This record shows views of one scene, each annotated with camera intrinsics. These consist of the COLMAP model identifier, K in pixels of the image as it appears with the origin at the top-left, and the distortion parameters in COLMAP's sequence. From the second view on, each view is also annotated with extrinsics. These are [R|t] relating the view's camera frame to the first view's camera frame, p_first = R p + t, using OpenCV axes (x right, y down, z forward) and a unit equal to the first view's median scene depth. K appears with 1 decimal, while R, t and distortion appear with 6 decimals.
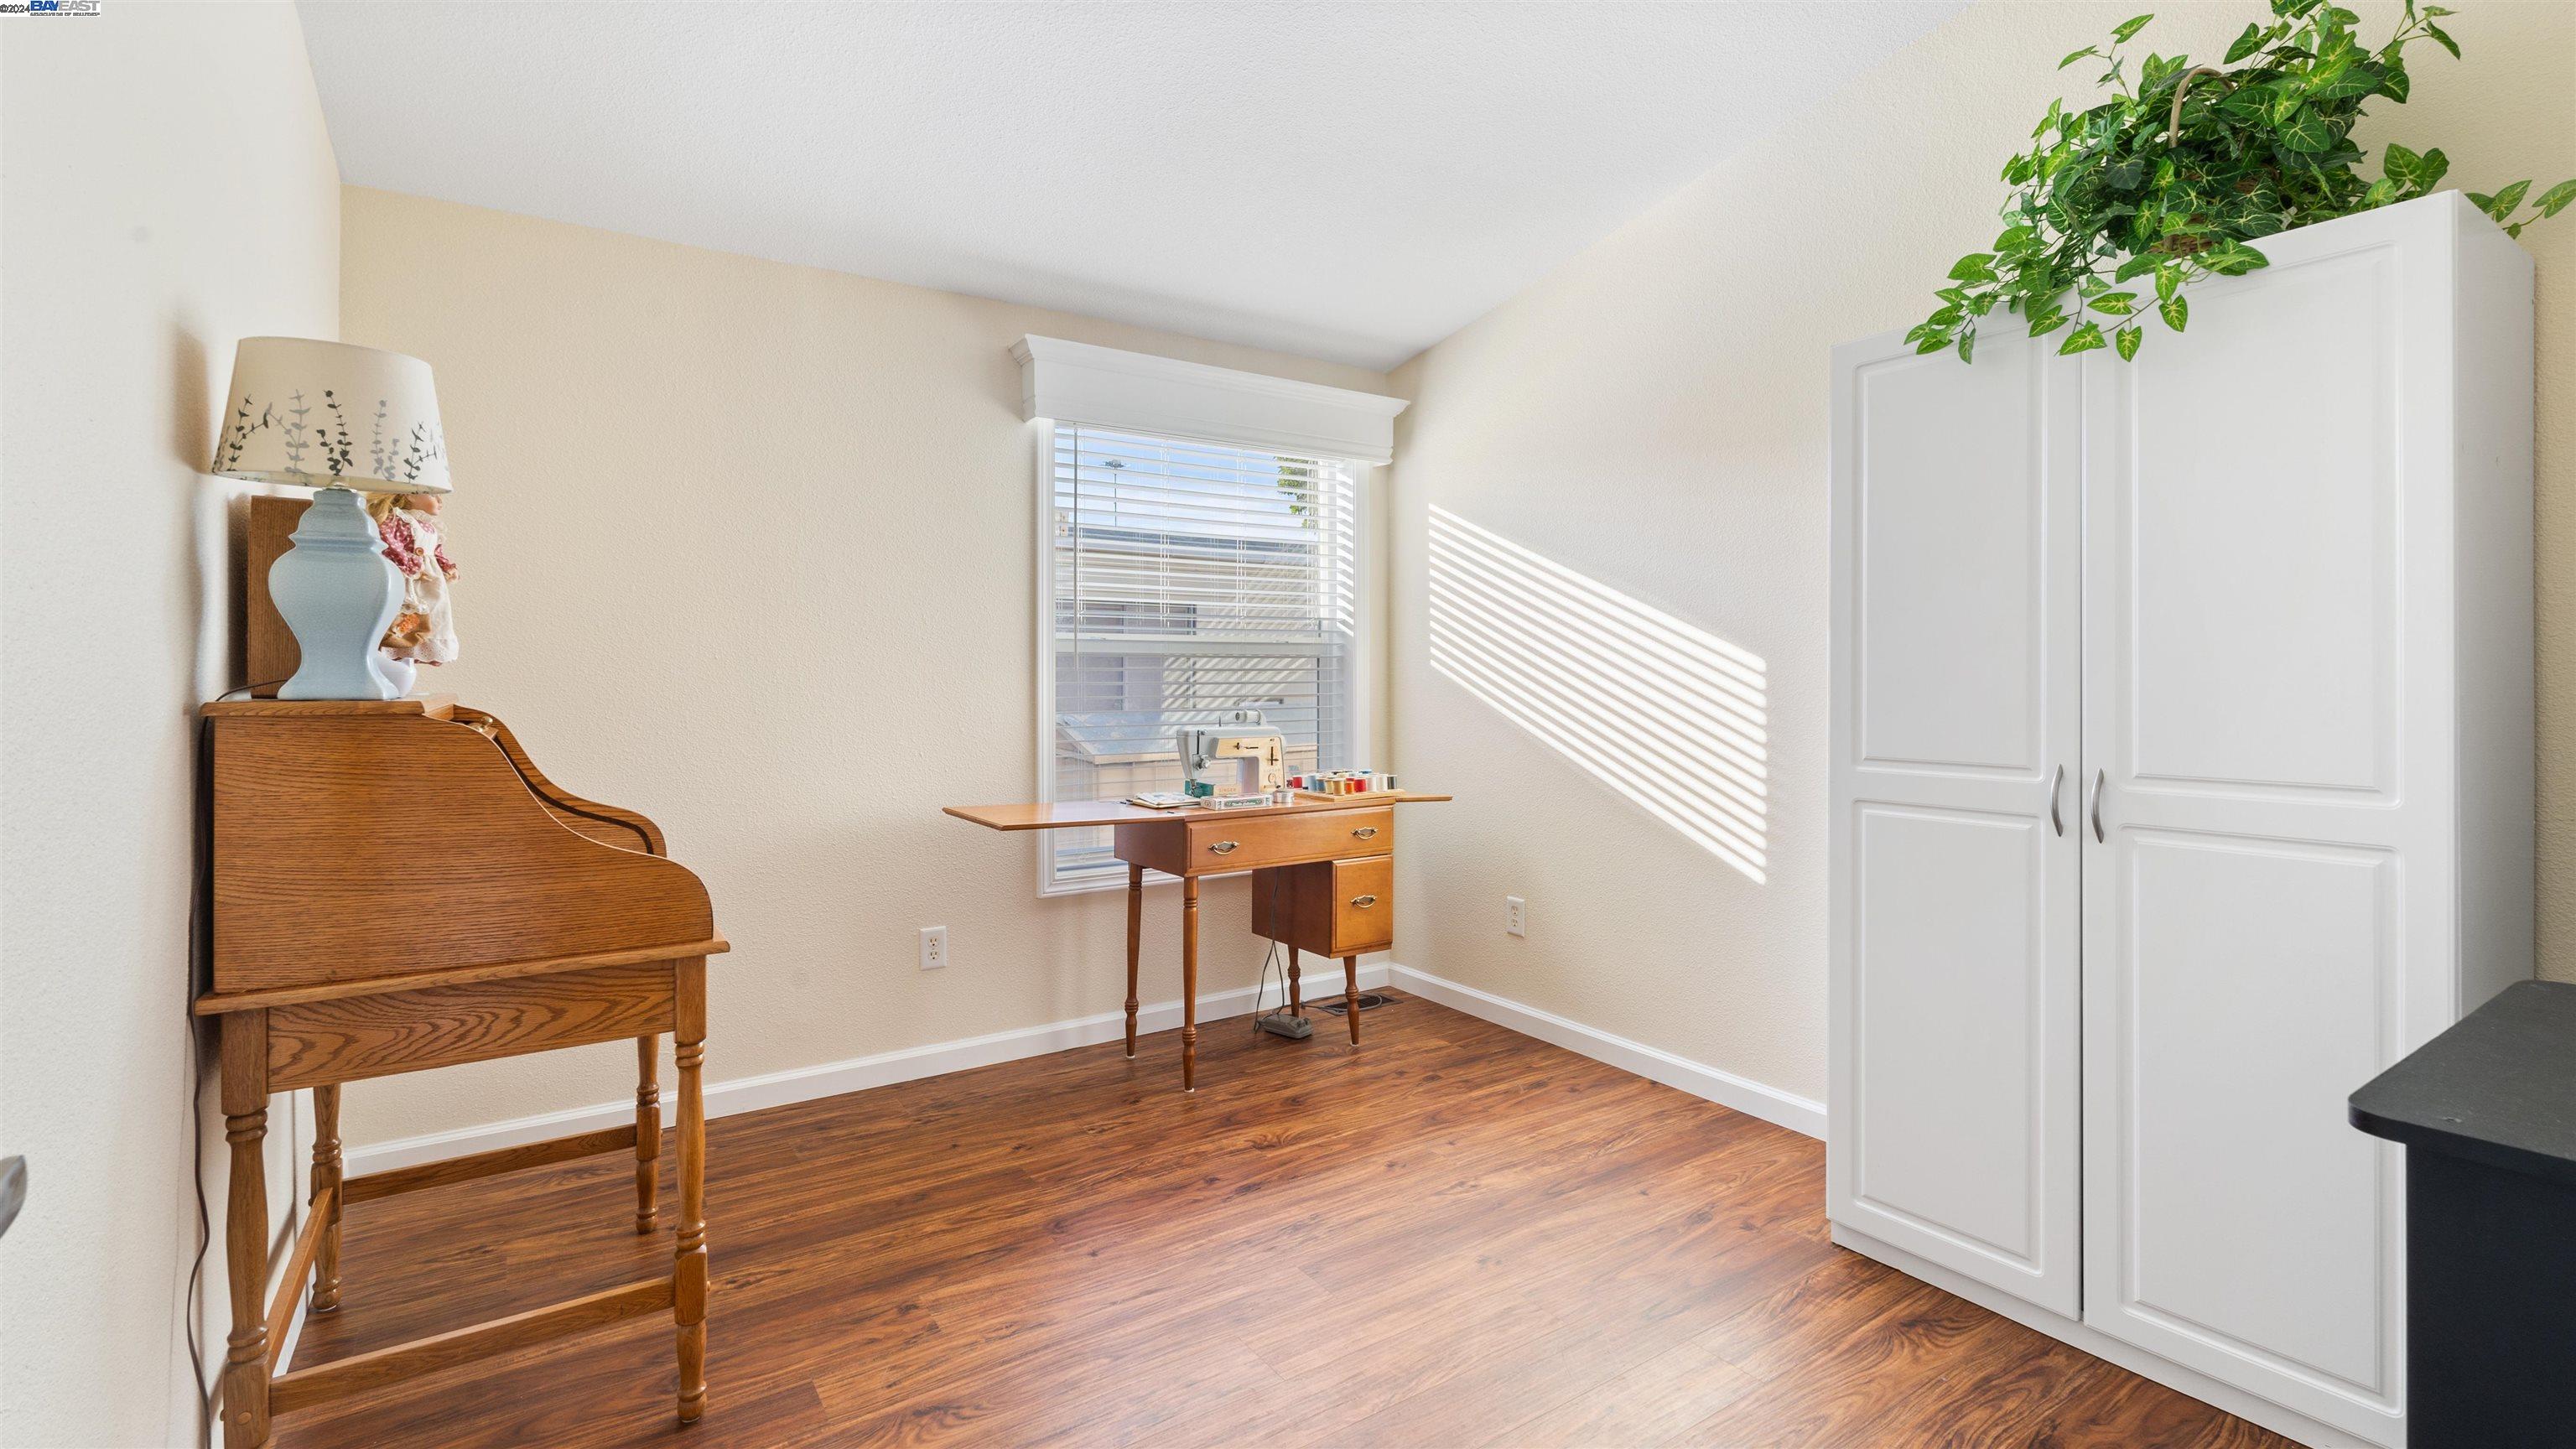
lens RADIAL K [[1142.0, 0, 1299.8], [0, 1142.0, 700.9], [0, 0, 1]] dist [-0.003715, 0.000093]
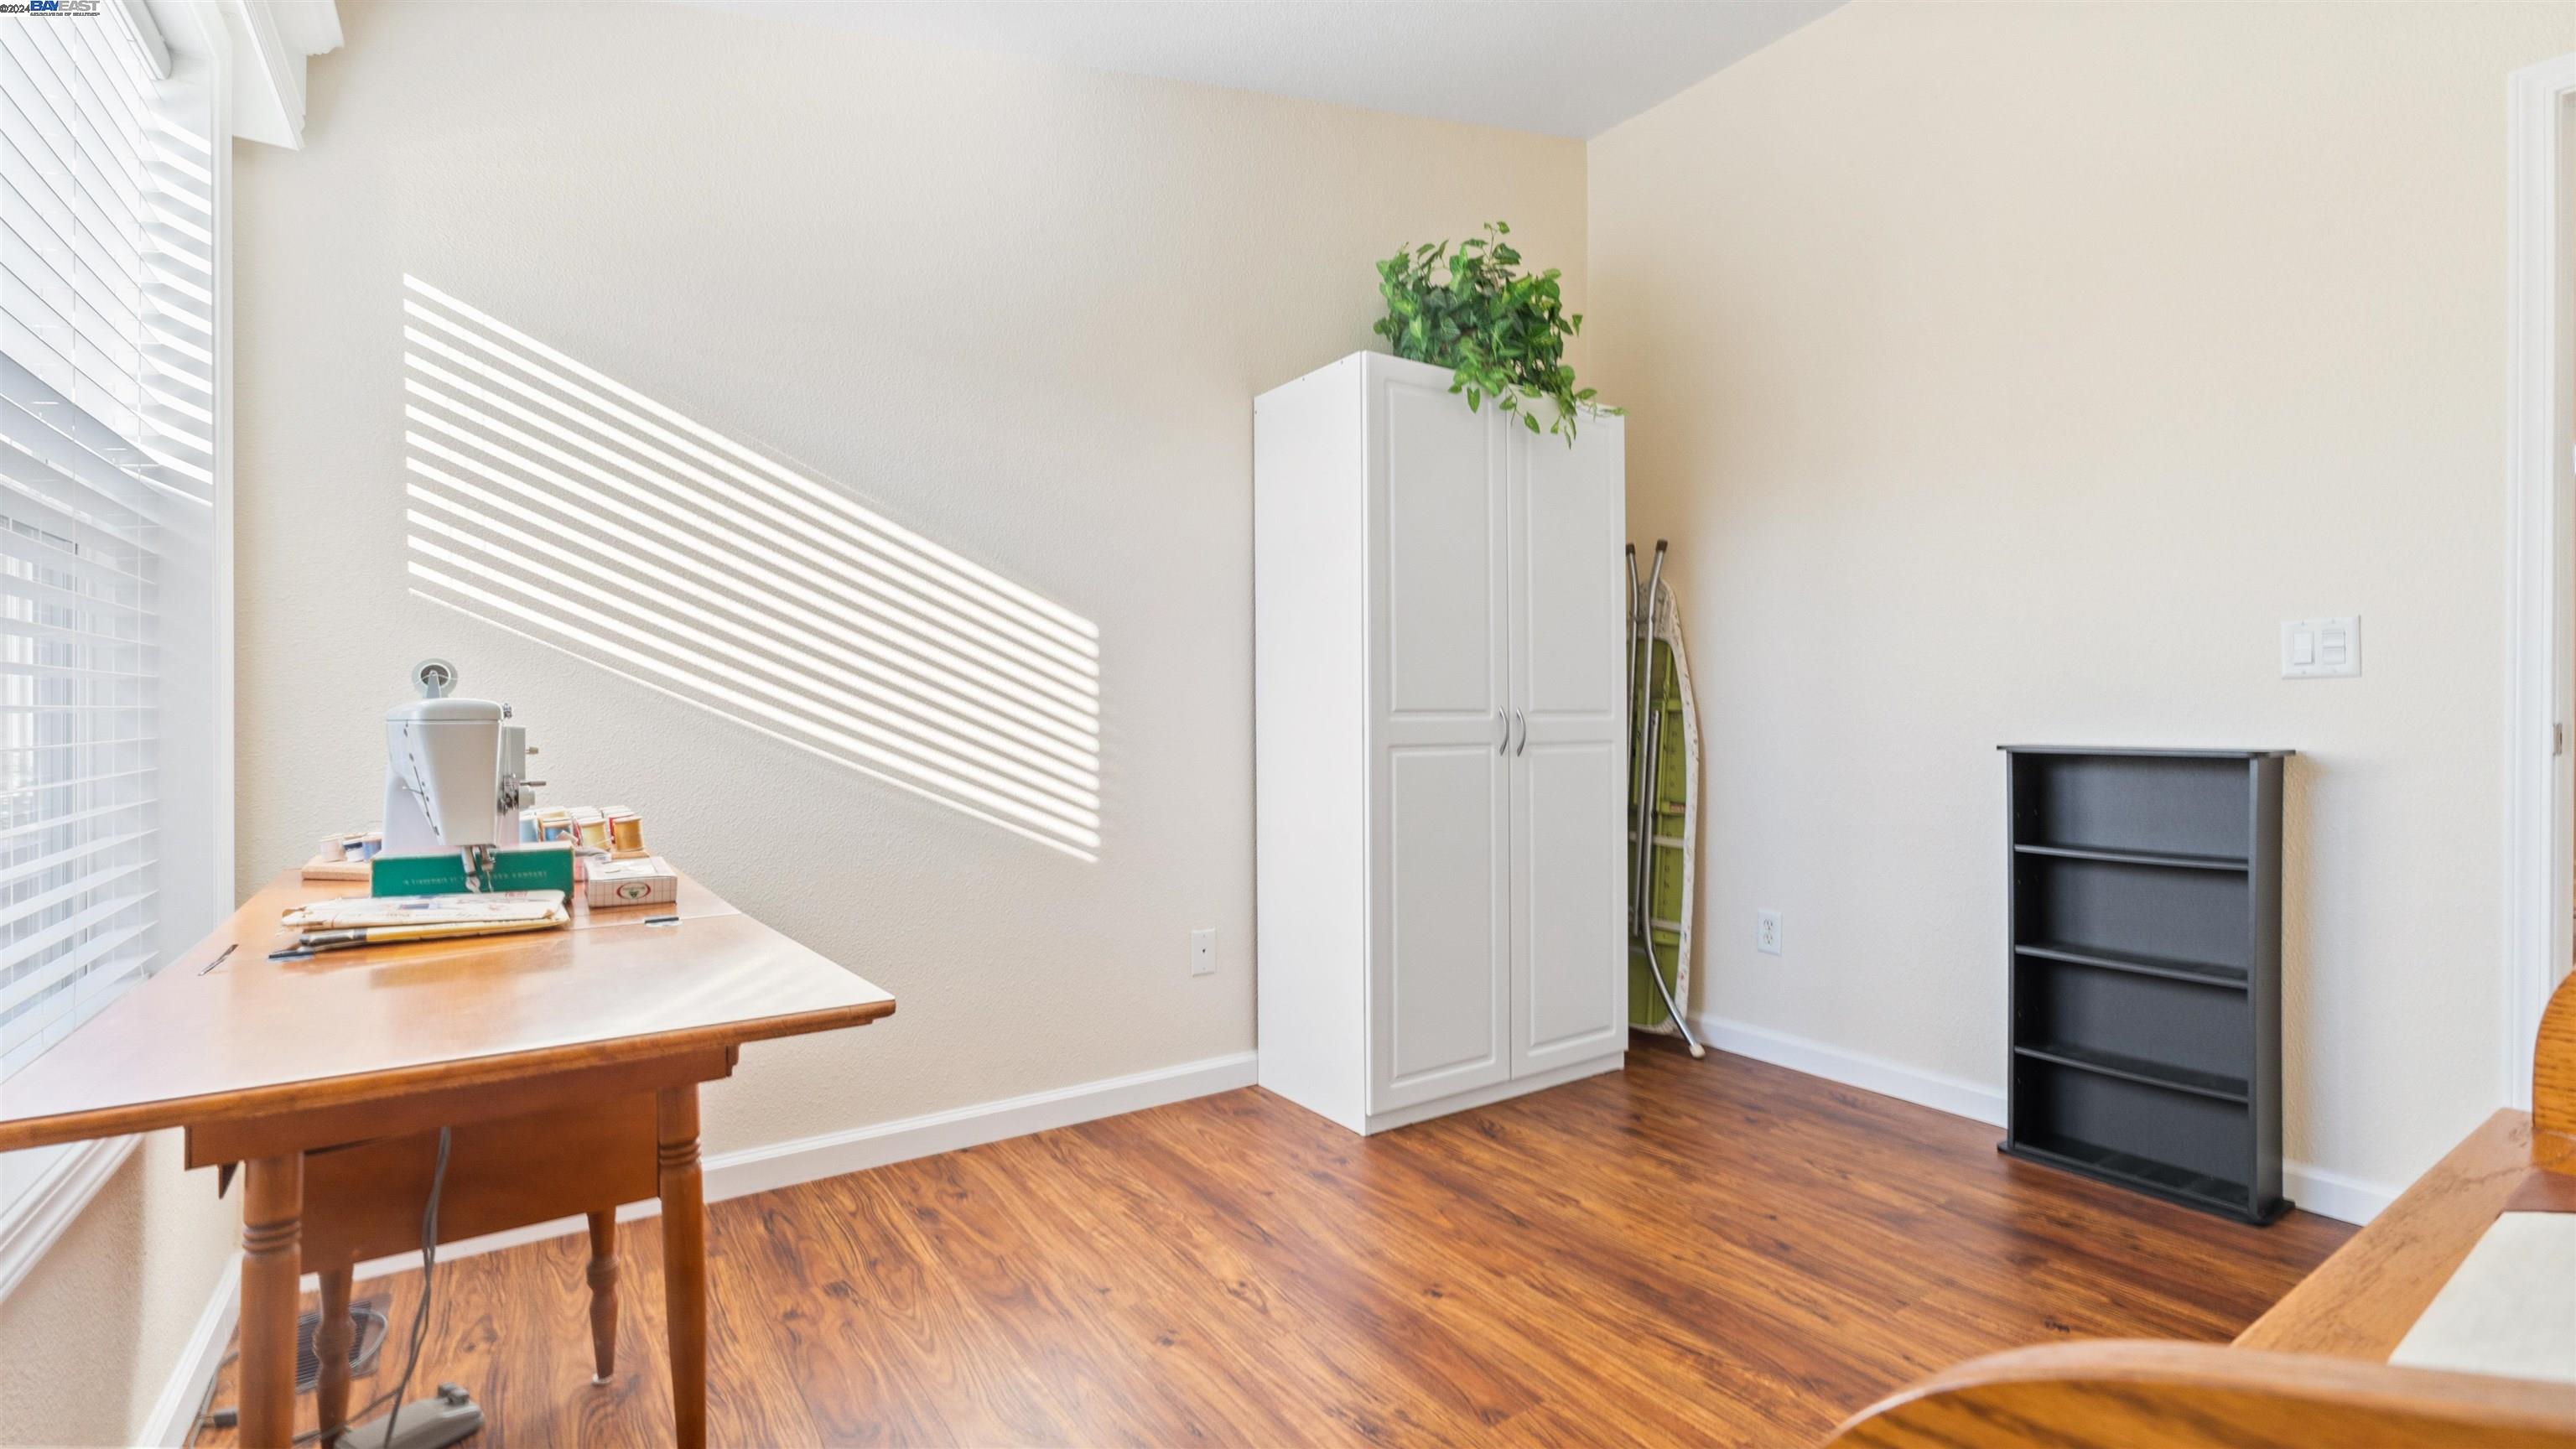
lens RADIAL K [[1142.0, 0, 1299.8], [0, 1142.0, 700.9], [0, 0, 1]] dist [-0.003715, 0.000093]
pose [[-0.013456, 0.013498, 0.999818, -0.536887], [0.018990, 0.999732, -0.013241, 0.041171], [-0.999729, 0.018809, -0.013708, 0.845260]]
